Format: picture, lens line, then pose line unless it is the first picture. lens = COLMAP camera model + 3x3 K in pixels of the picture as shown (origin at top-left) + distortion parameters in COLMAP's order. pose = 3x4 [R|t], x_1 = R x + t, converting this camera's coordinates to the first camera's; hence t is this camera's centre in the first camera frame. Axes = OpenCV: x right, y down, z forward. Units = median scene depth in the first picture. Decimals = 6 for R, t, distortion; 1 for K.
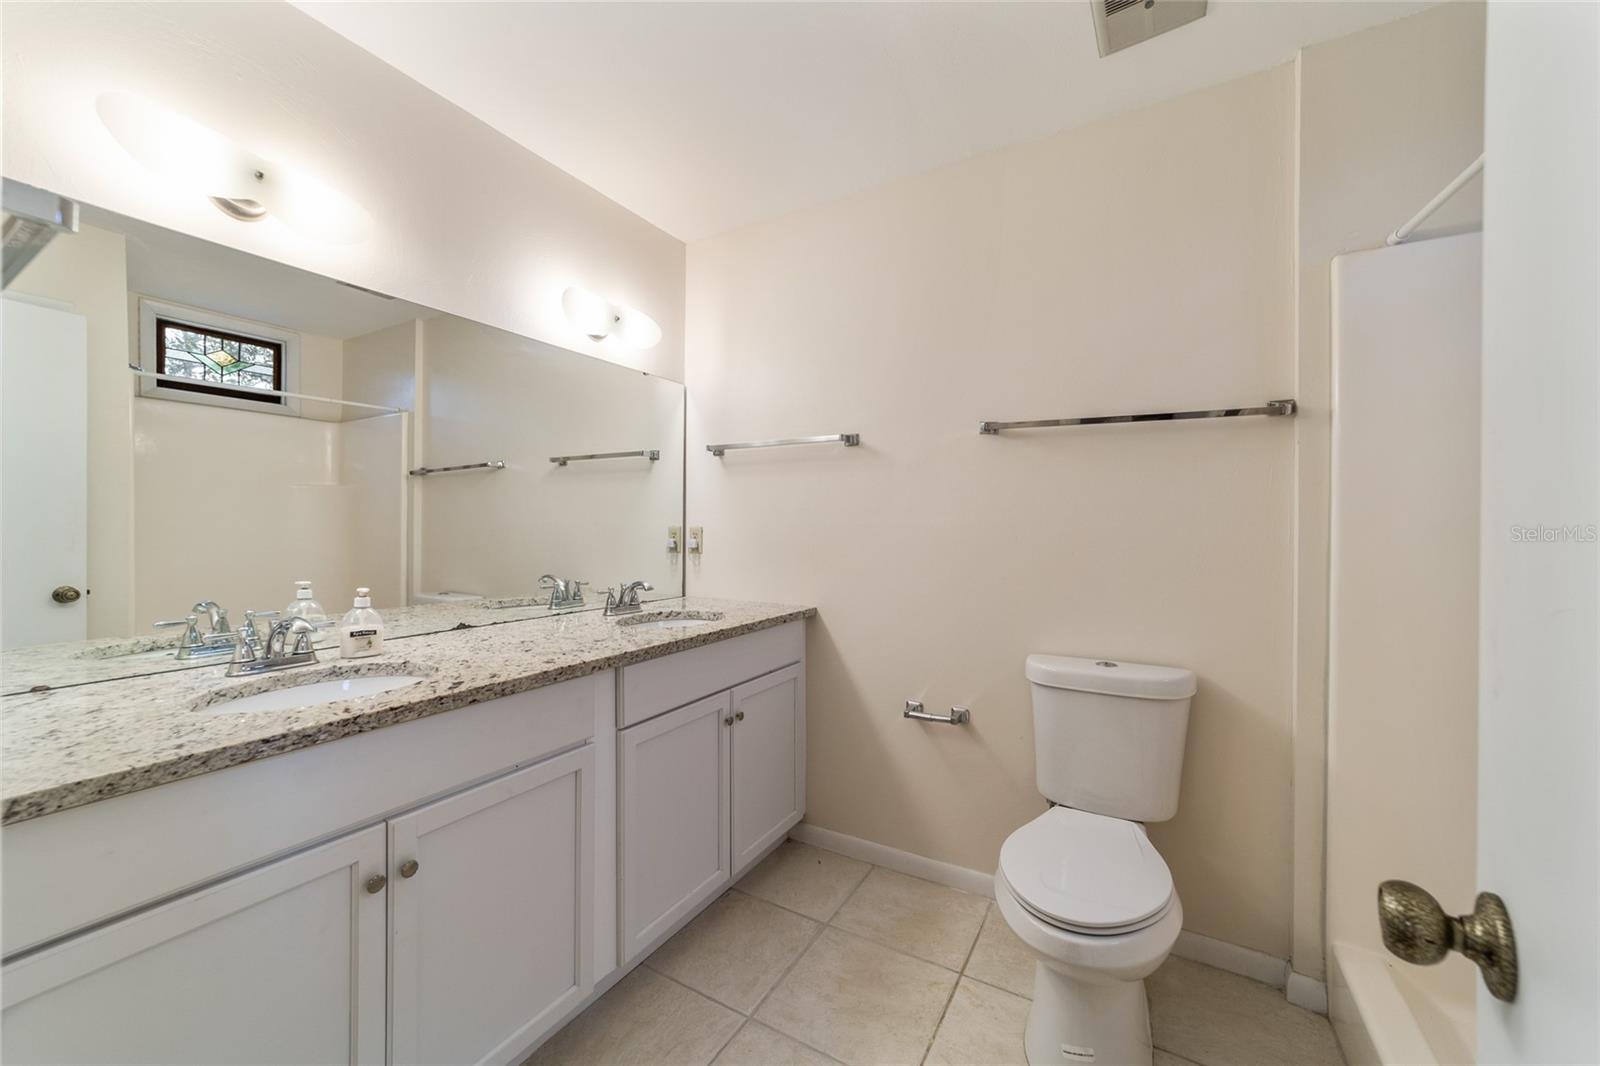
lens RADIAL K [[612.8, 0, 795.0], [0, 612.8, 530.9], [0, 0, 1]] dist [-0.014890, 0.006130]
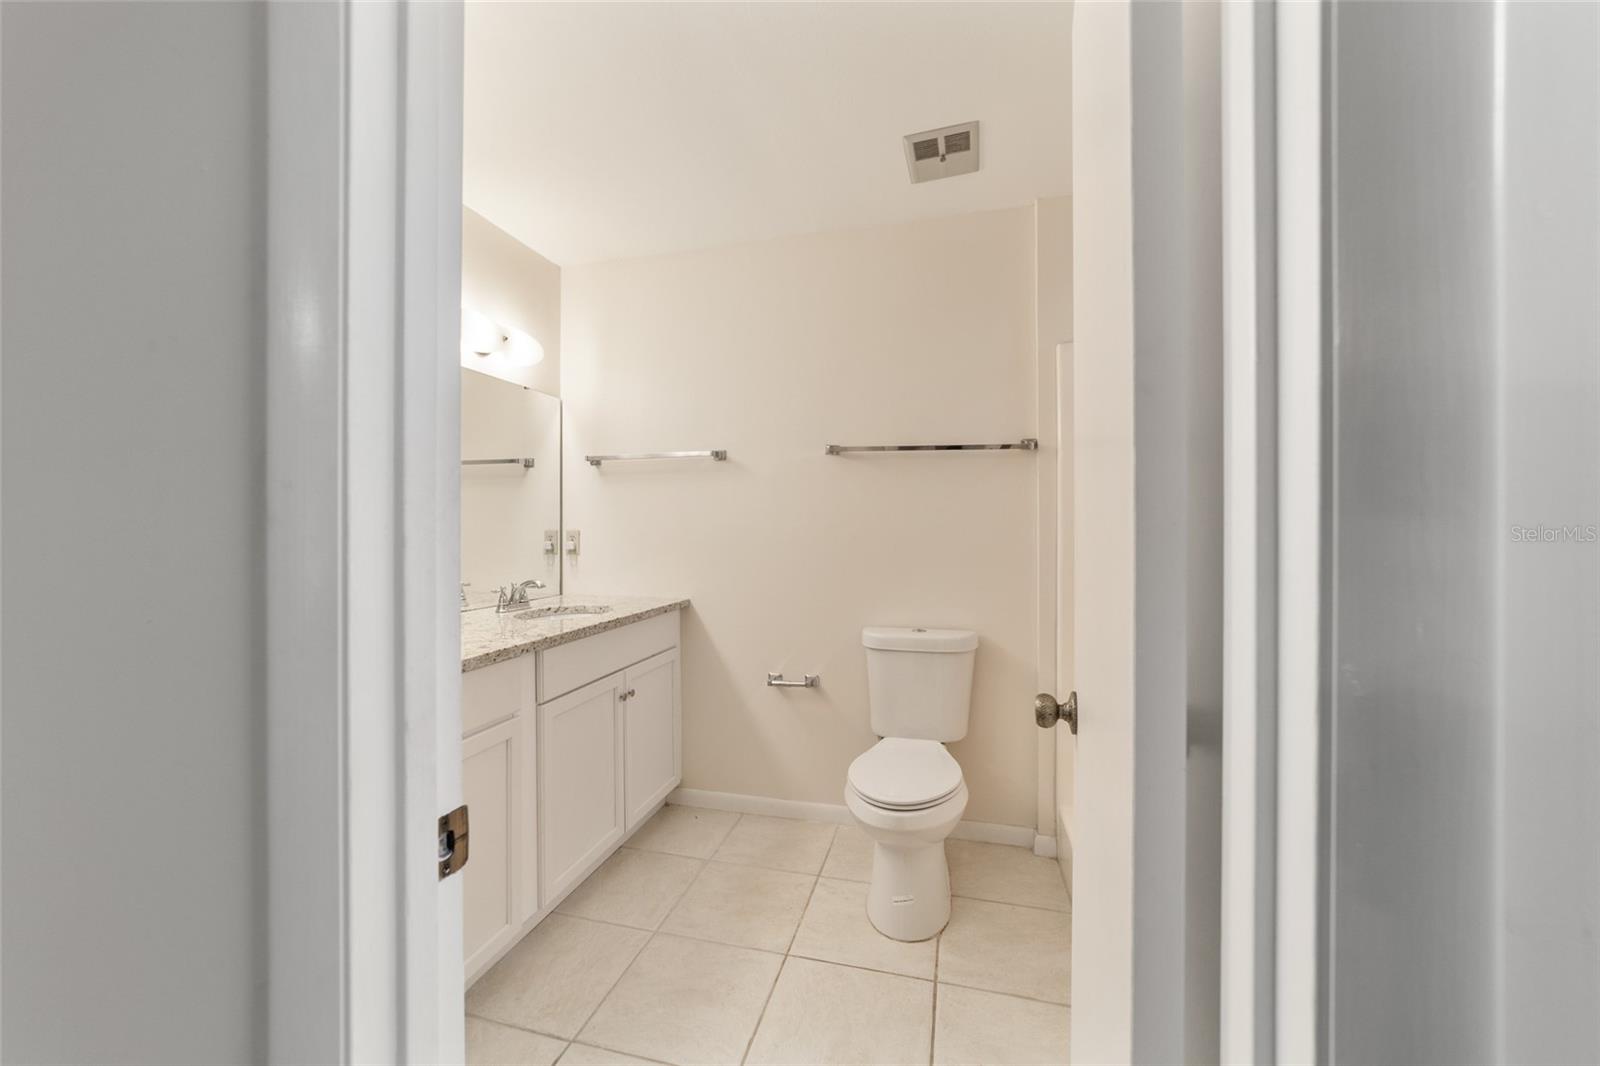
lens RADIAL K [[612.8, 0, 794.4], [0, 612.8, 530.8], [0, 0, 1]] dist [-0.014890, 0.006130]
pose [[0.963504, -0.007626, 0.267584, -0.109624], [0.008282, 0.999965, -0.001322, -0.001160], [-0.267565, 0.003489, 0.963534, -0.219832]]
